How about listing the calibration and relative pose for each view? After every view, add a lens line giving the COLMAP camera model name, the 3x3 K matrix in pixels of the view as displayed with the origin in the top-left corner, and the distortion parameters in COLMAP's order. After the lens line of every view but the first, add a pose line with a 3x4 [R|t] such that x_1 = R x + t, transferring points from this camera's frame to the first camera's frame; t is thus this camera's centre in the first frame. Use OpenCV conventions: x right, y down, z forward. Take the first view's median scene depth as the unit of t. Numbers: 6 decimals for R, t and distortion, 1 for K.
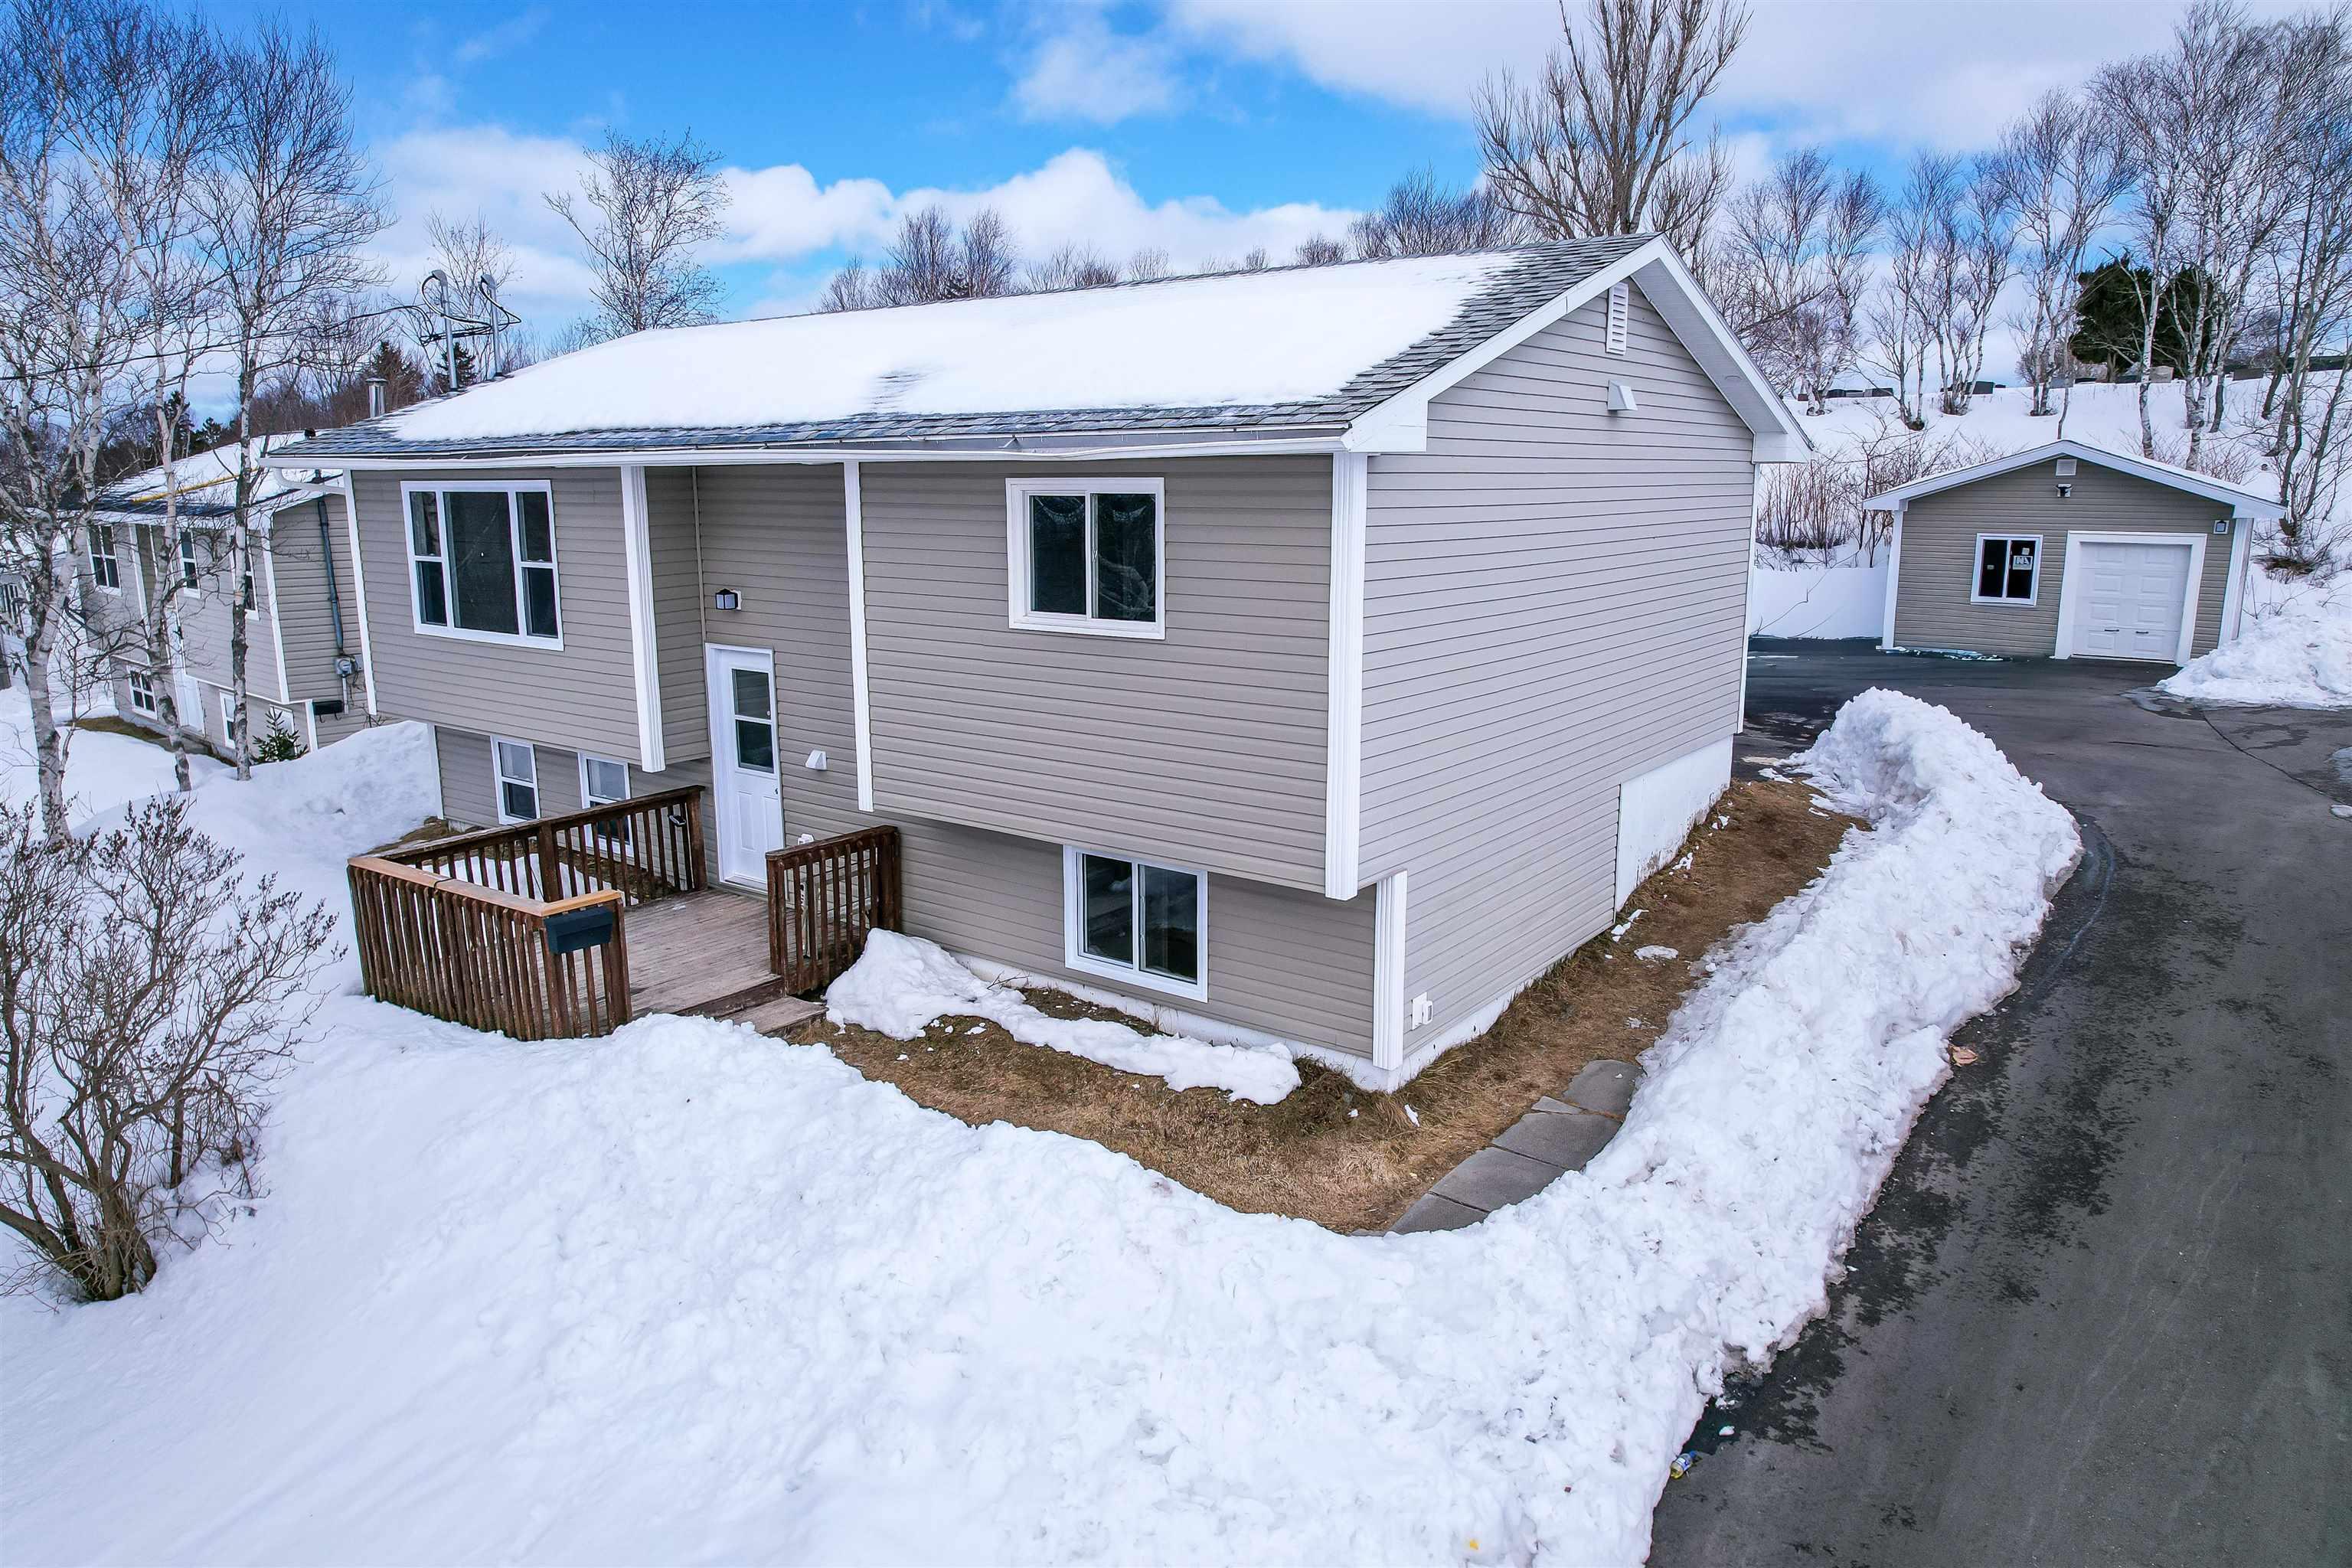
lens RADIAL K [[1516.7, 0, 1179.5], [0, 1516.7, 796.0], [0, 0, 1]] dist [-0.062572, 0.051123]
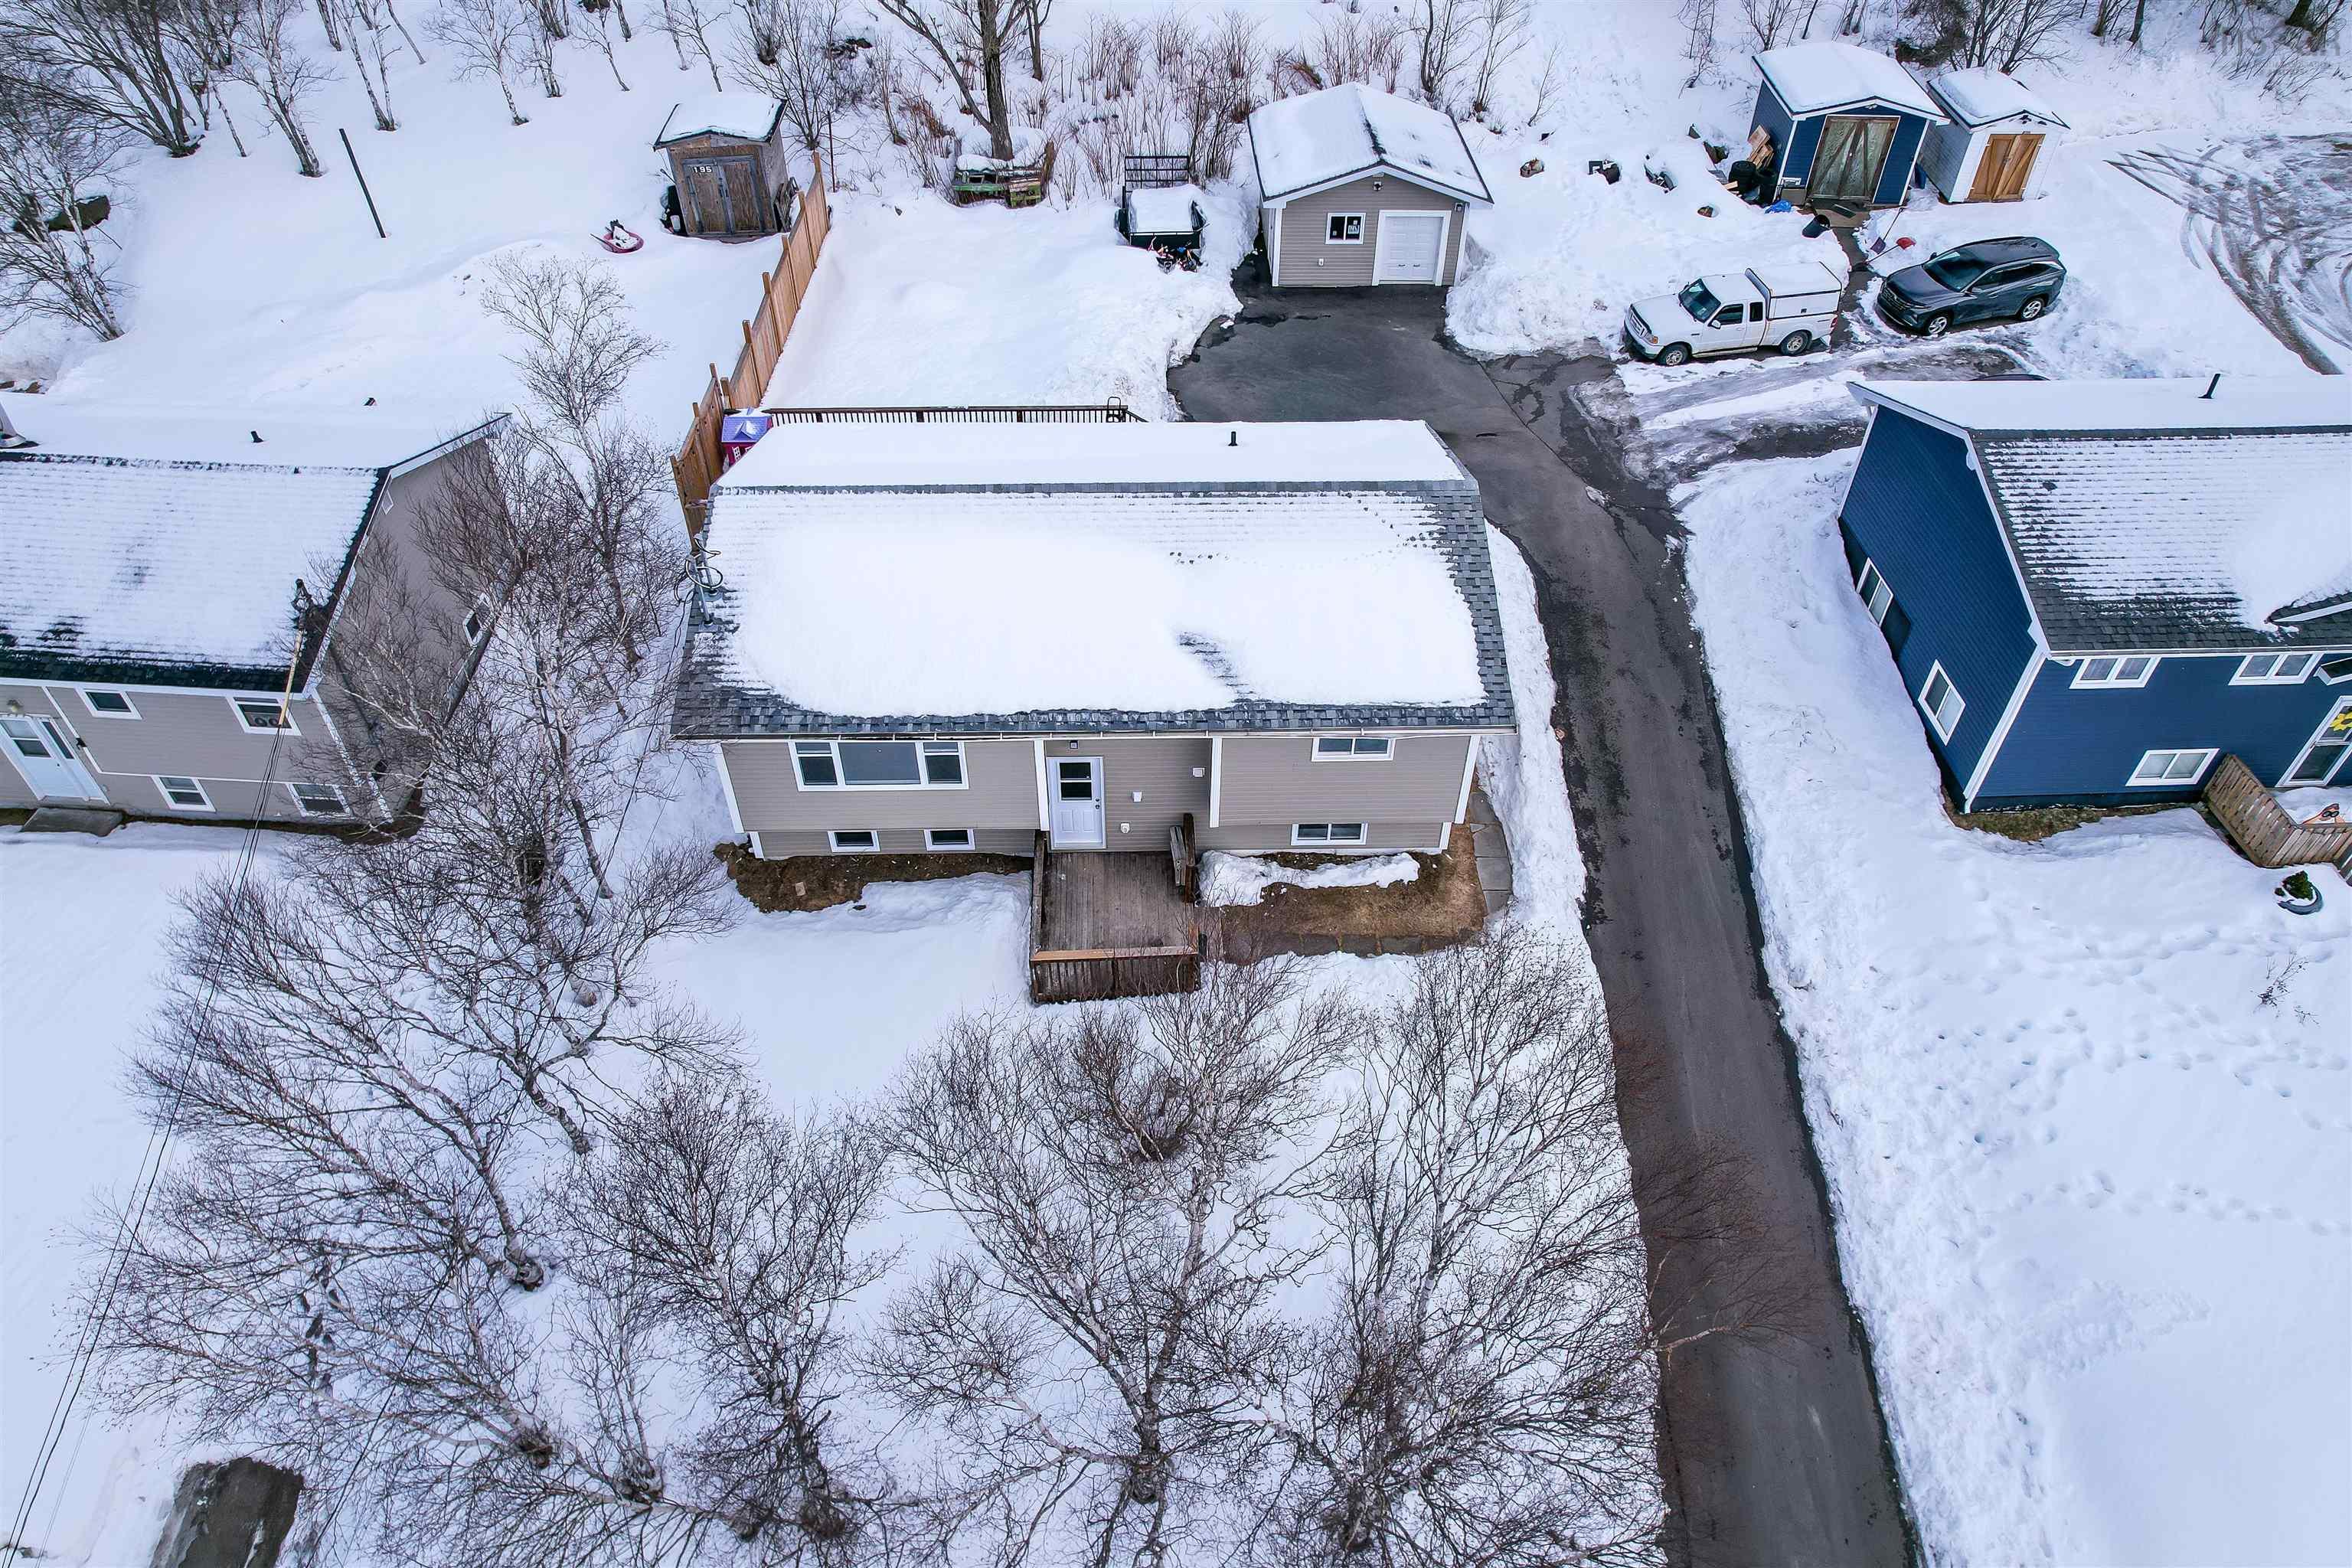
lens RADIAL K [[1516.7, 0, 1176.9], [0, 1516.7, 790.3], [0, 0, 1]] dist [-0.062572, 0.051123]
pose [[0.780298, -0.425191, 0.458637, -1.412472], [0.116076, 0.819059, 0.561844, -1.460097], [-0.614542, -0.385169, 0.688464, -0.534054]]
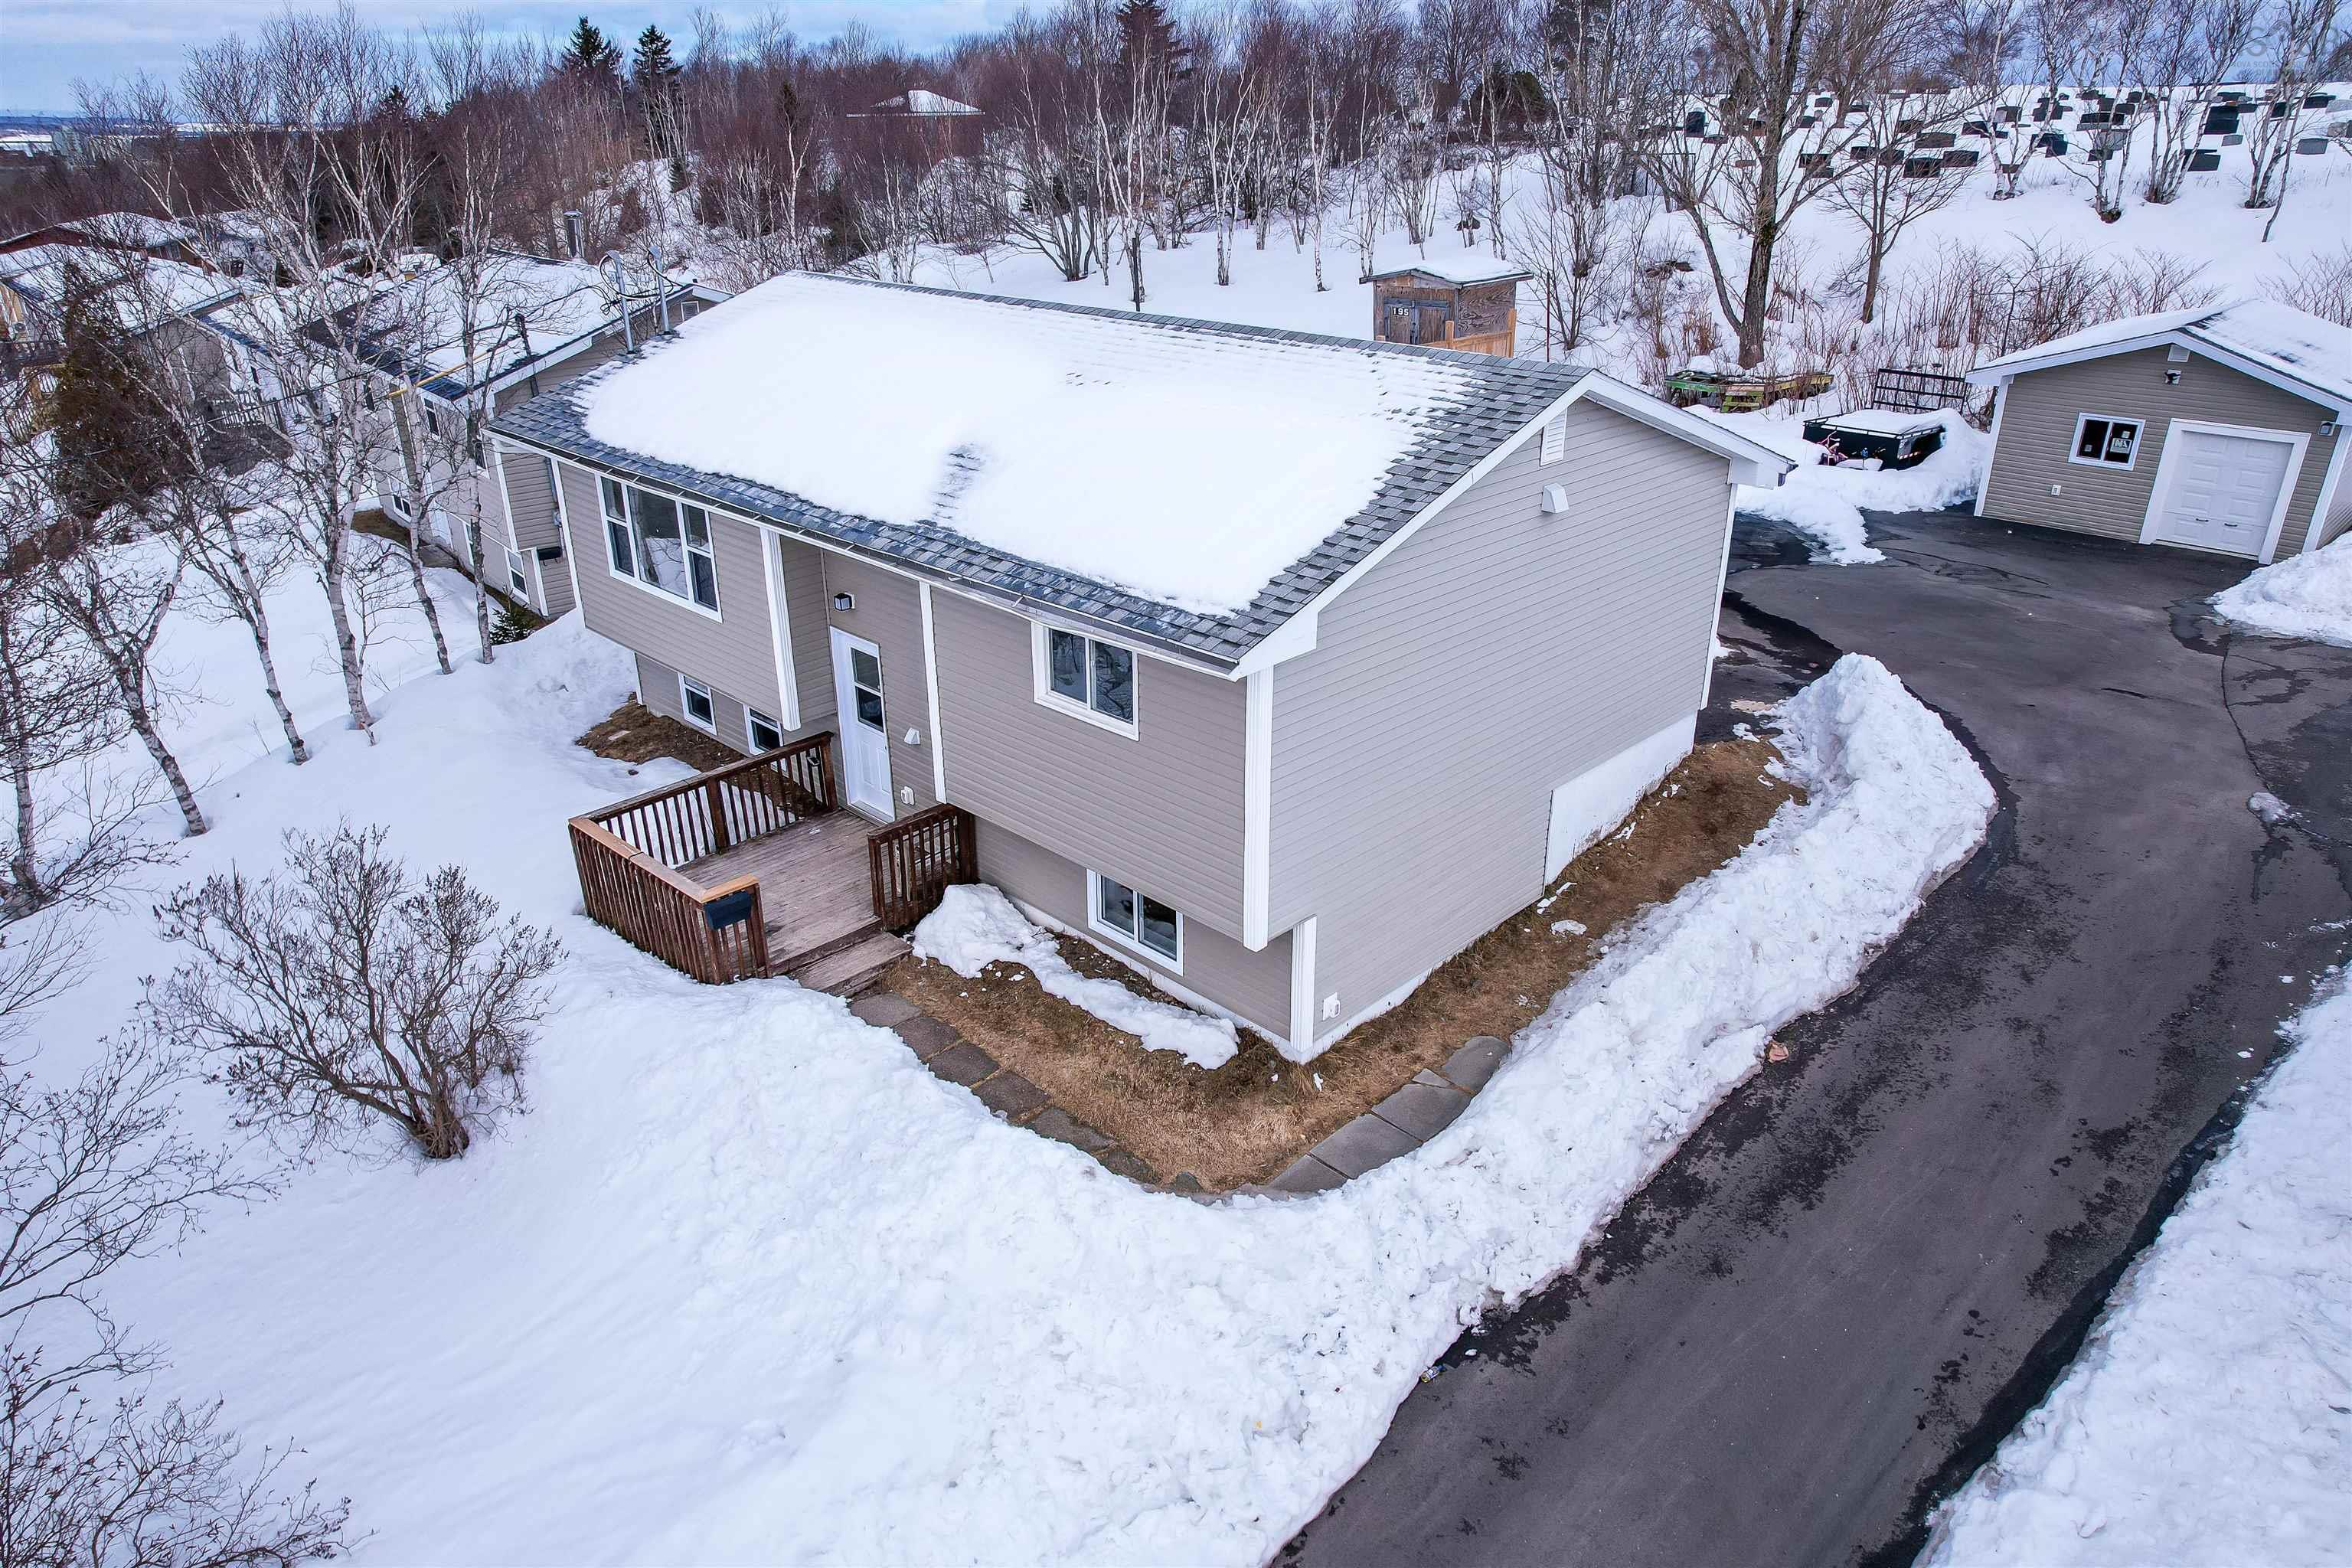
lens RADIAL K [[1516.7, 0, 1176.5], [0, 1516.7, 792.0], [0, 0, 1]] dist [-0.062572, 0.051123]
pose [[0.990448, 0.052849, -0.127354, 0.182817], [-0.023952, 0.975533, 0.218547, -0.329153], [0.135788, -0.213409, 0.967480, -0.270352]]
